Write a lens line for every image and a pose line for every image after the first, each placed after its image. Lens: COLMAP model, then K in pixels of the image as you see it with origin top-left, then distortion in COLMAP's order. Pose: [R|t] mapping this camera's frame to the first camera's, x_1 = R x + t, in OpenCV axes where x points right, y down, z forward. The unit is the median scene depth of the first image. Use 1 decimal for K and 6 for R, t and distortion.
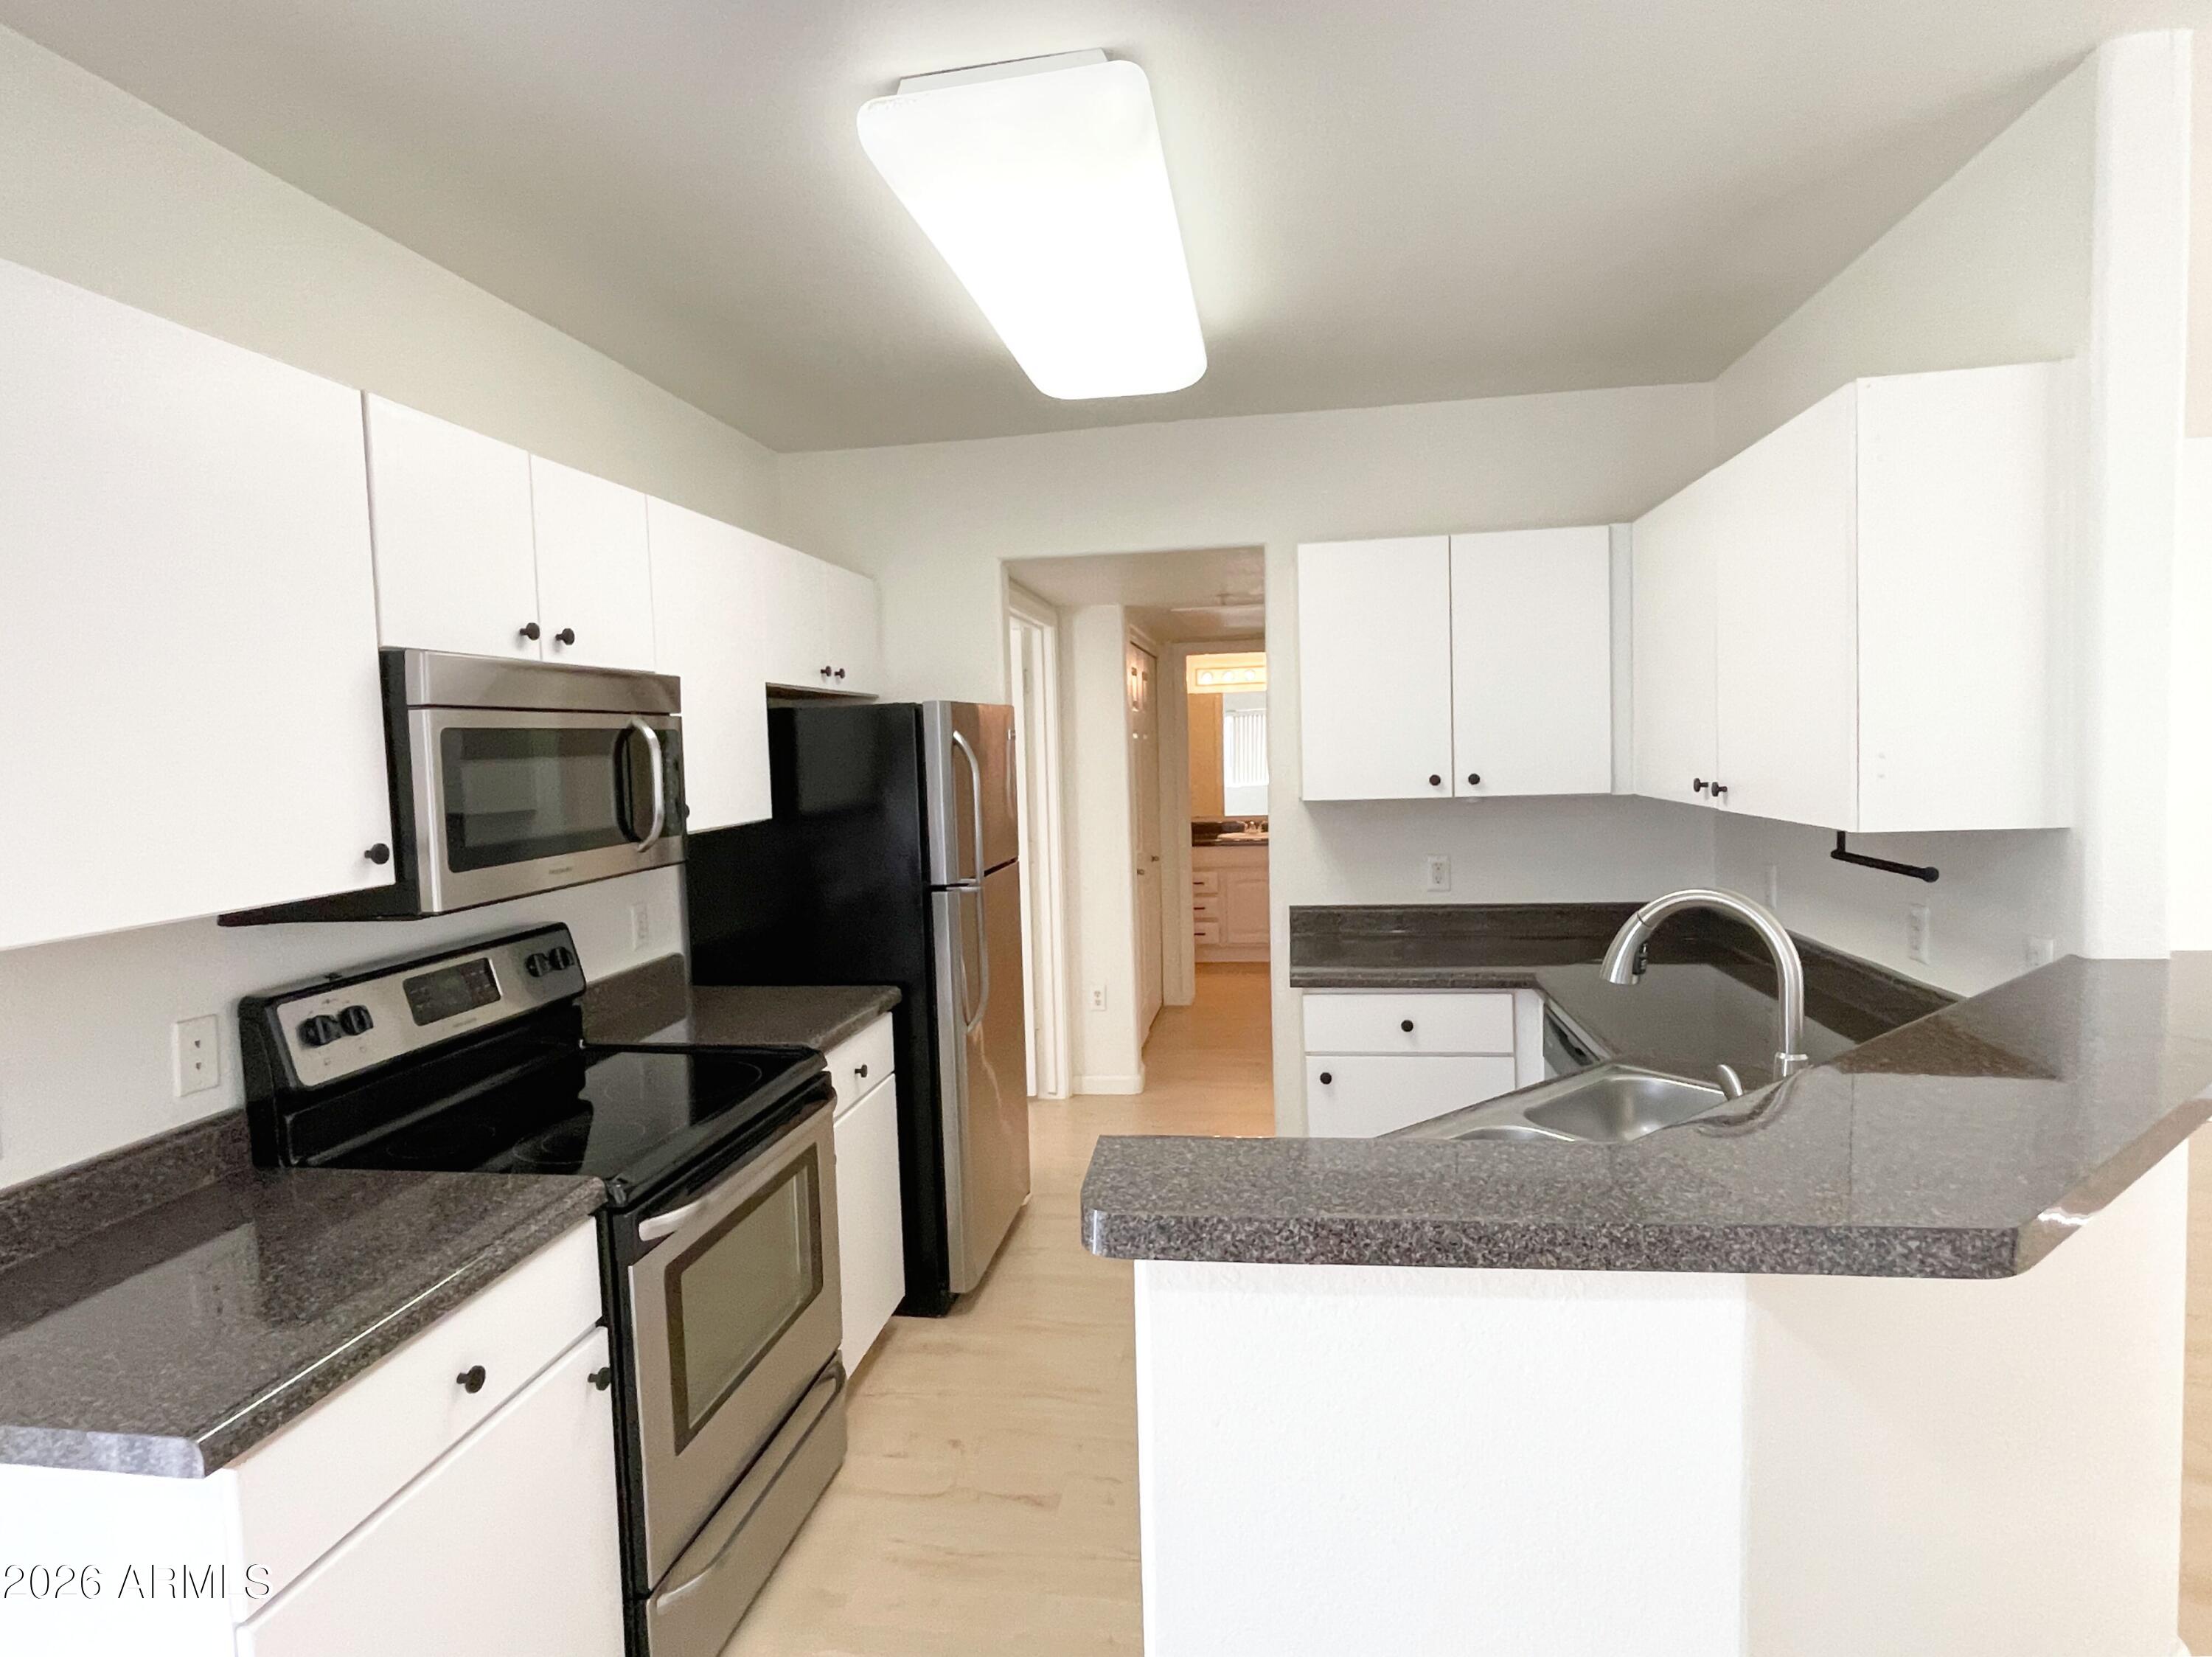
lens RADIAL K [[1166.8, 0, 1106.0], [0, 1166.8, 828.5], [0, 0, 1]] dist [-0.000704, 0.002993]
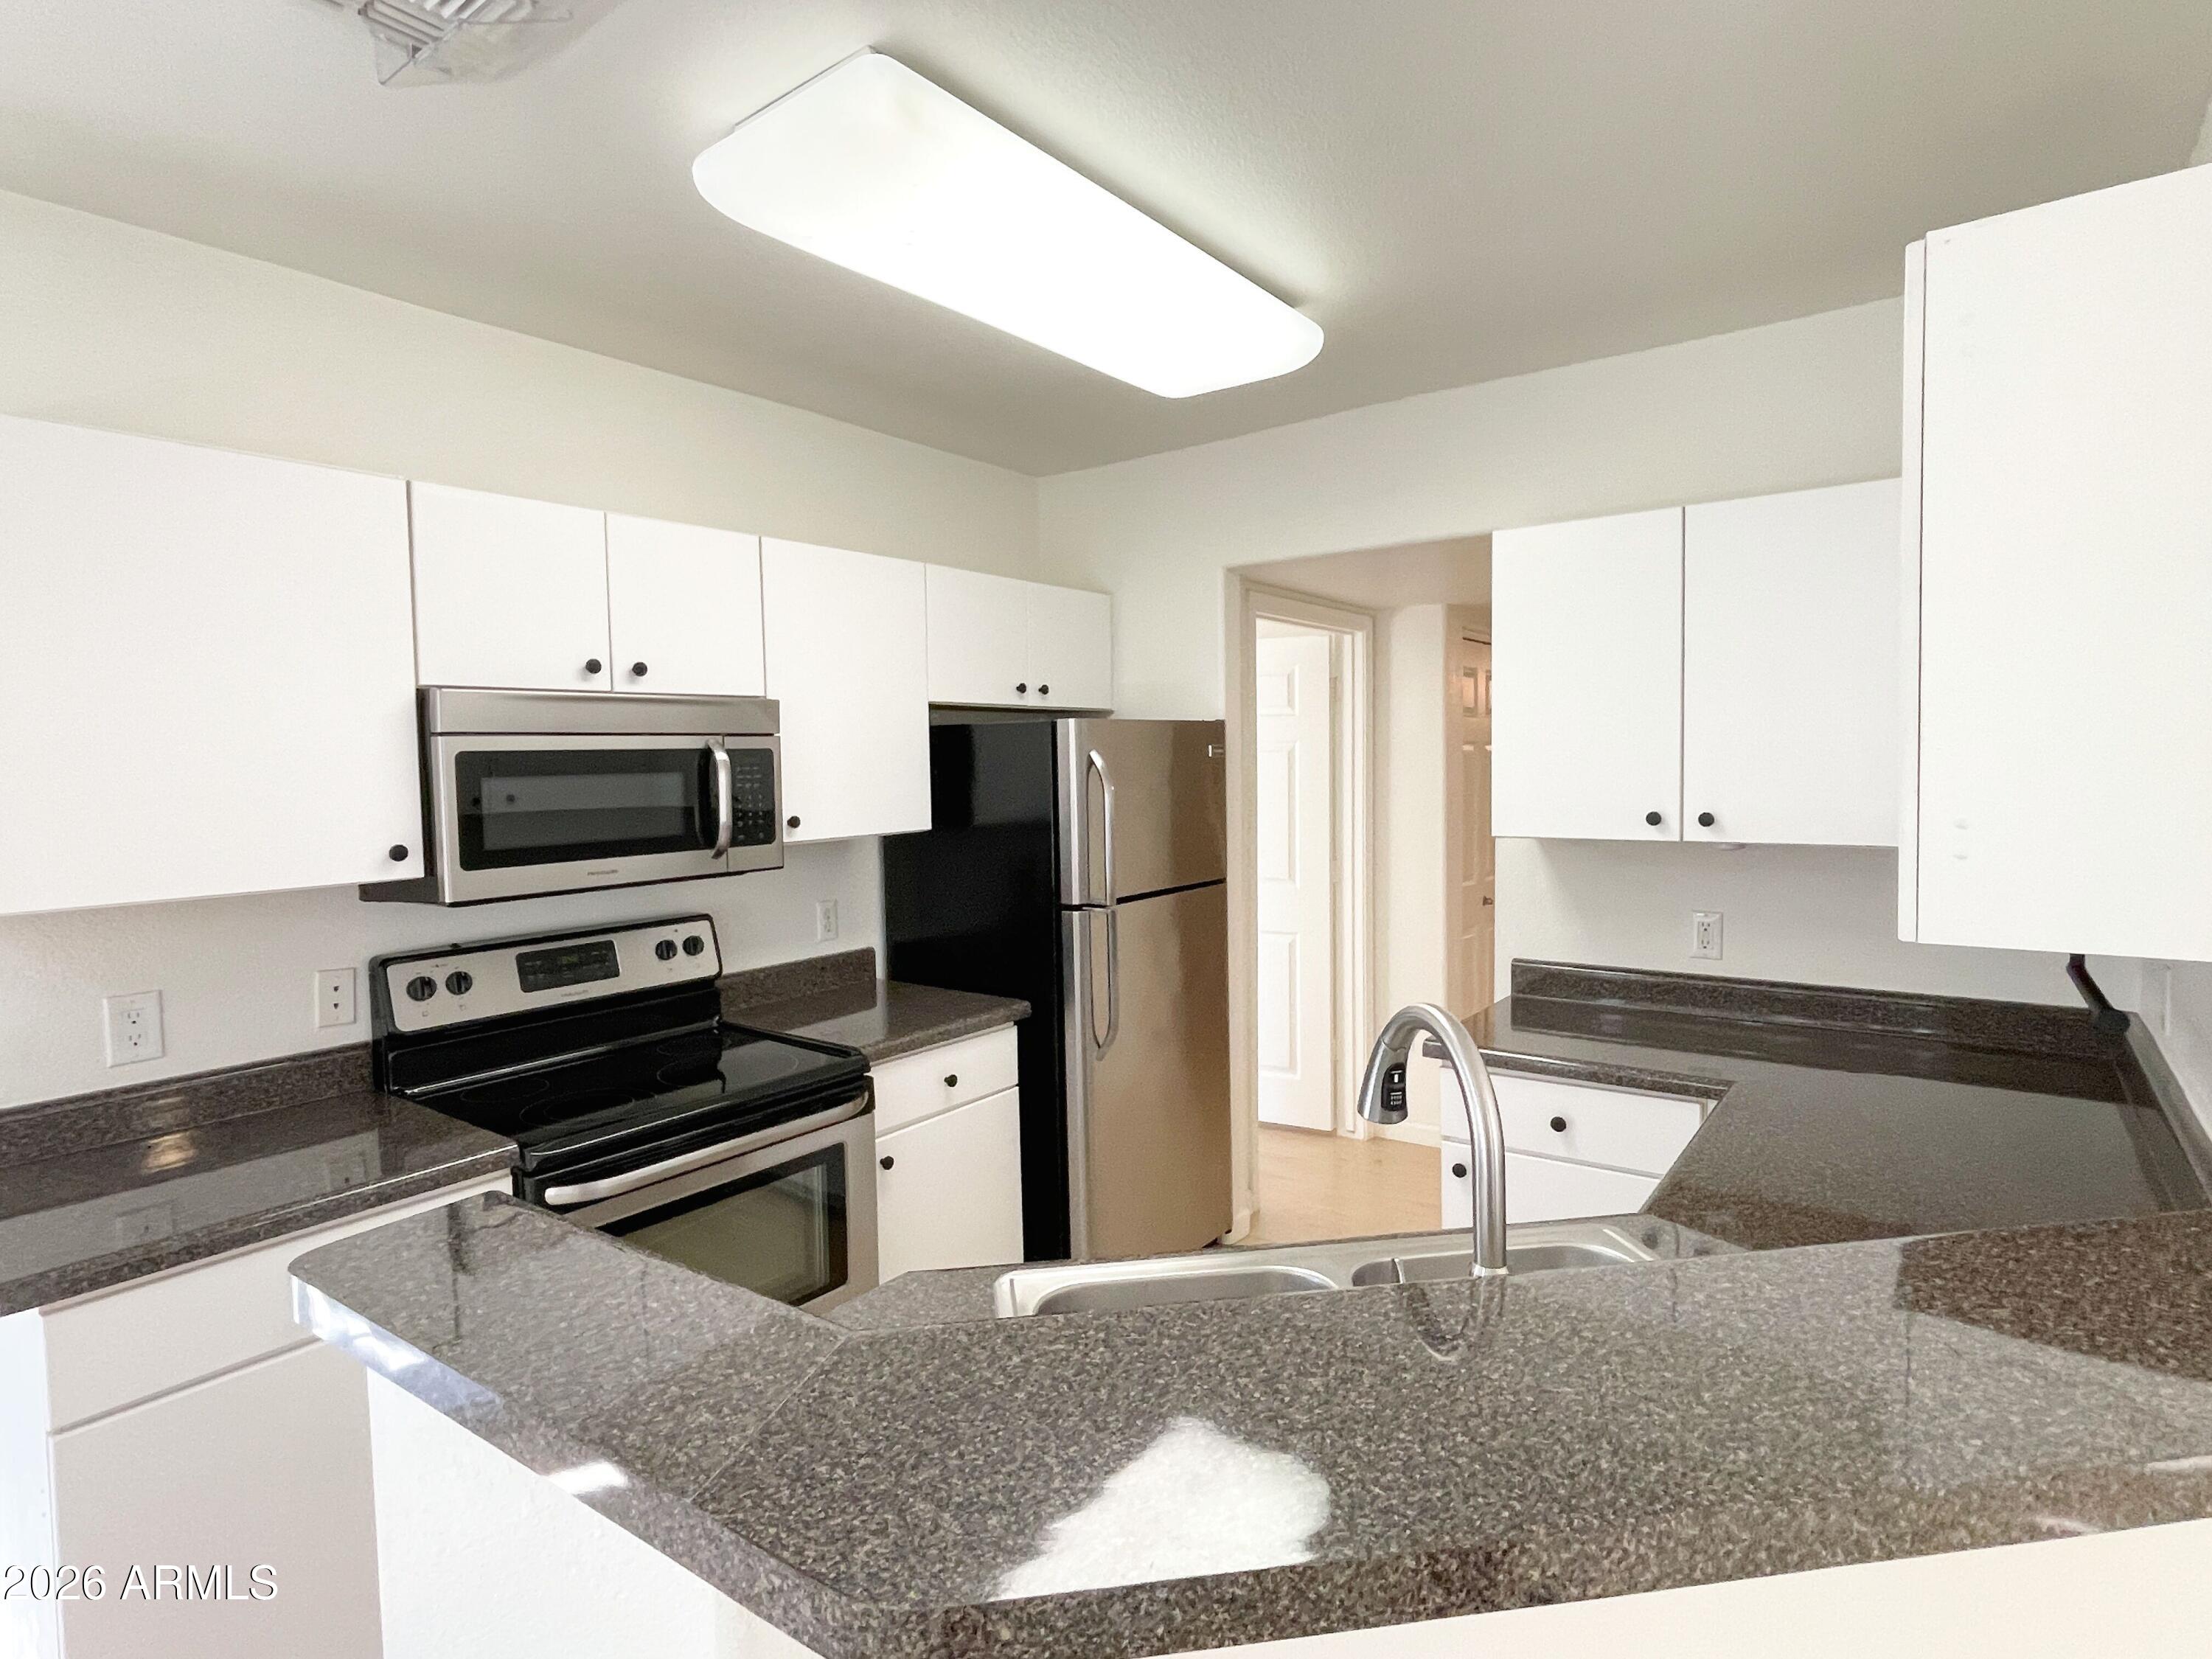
lens RADIAL K [[1166.7, 0, 1106.0], [0, 1166.7, 829.5], [0, 0, 1]] dist [-0.000704, 0.002993]
pose [[0.882591, 0.046011, -0.467884, 0.450384], [-0.044860, 0.998901, 0.013609, -0.039044], [0.467996, 0.008979, 0.883685, 0.183741]]
